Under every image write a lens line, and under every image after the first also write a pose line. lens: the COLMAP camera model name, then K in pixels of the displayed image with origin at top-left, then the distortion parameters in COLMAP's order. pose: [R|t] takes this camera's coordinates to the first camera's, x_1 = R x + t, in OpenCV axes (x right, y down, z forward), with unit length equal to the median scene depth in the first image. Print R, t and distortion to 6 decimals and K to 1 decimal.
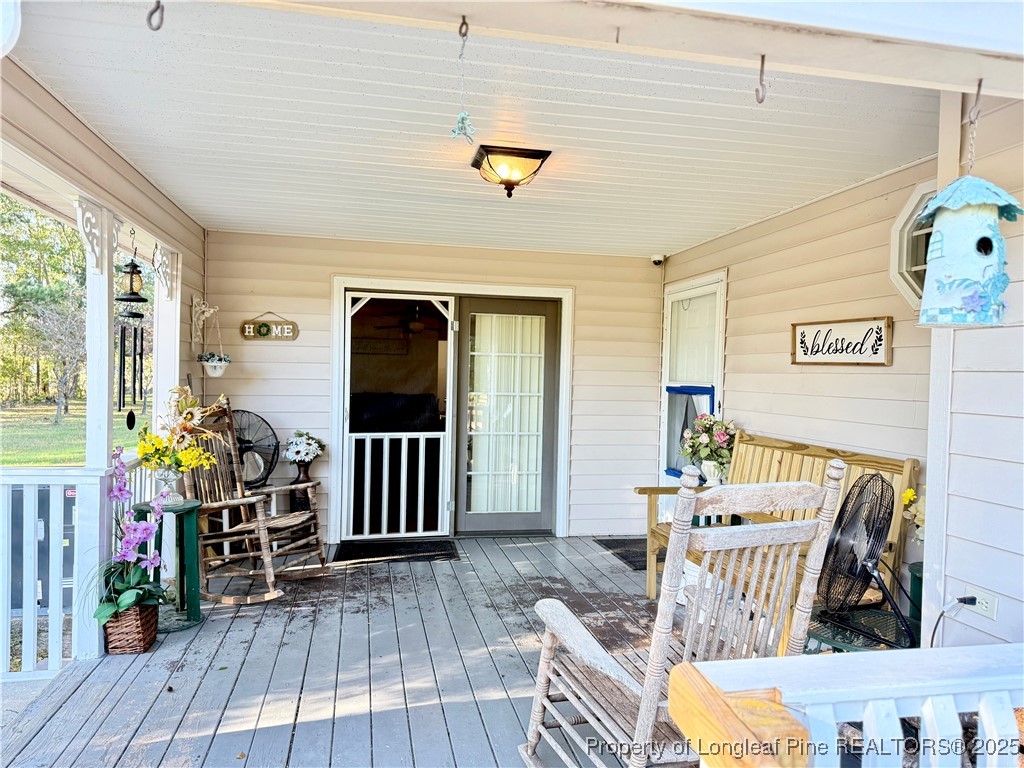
lens RADIAL K [[711.2, 0, 512.0], [0, 711.2, 384.0], [0, 0, 1]] dist [0.014136, 0.001528]
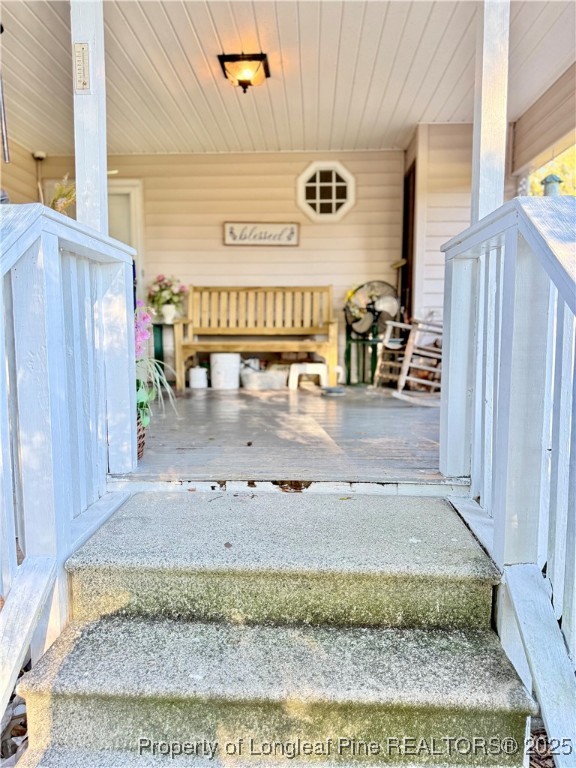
lens RADIAL K [[533.4, 0, 288.0], [0, 533.4, 384.0], [0, 0, 1]] dist [0.014136, 0.001528]
pose [[0.243631, -0.125735, 0.961683, -0.936279], [0.026864, 0.992055, 0.122900, 0.163926], [-0.969496, -0.004107, 0.245073, 0.552570]]
